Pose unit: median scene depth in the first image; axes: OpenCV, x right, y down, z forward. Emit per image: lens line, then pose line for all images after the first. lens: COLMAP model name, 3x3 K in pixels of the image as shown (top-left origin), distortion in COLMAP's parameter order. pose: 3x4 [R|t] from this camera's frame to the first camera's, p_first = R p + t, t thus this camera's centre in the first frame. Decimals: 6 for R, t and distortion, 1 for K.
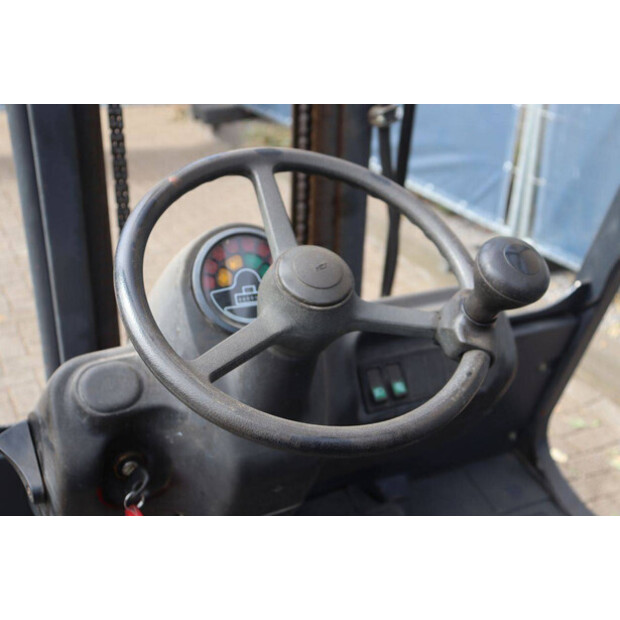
lens RADIAL K [[752.8, 0, 310.4], [0, 752.8, 322.4], [0, 0, 1]] dist [-0.021288, 0.016614]
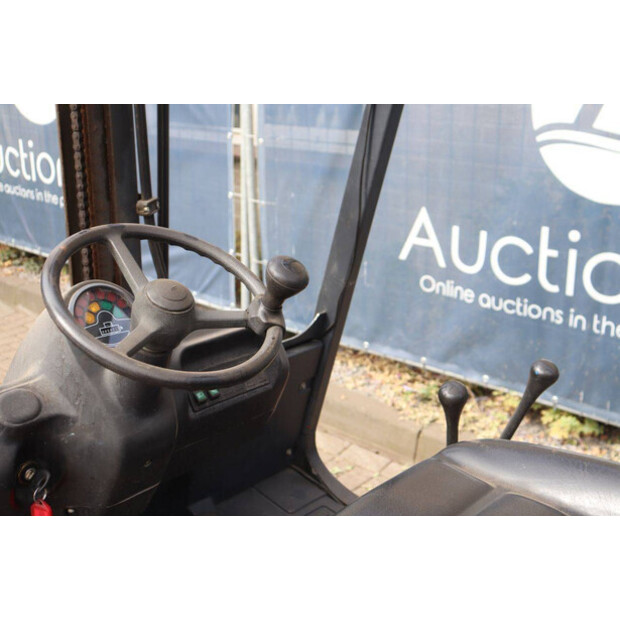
lens RADIAL K [[727.2, 0, 305.0], [0, 727.2, 308.8], [0, 0, 1]] dist [-0.044547, 0.244050]
pose [[0.933003, -0.134005, 0.333987, -0.191810], [0.177626, 0.978635, -0.103547, 0.138605], [-0.312975, 0.155935, 0.936873, -0.412197]]
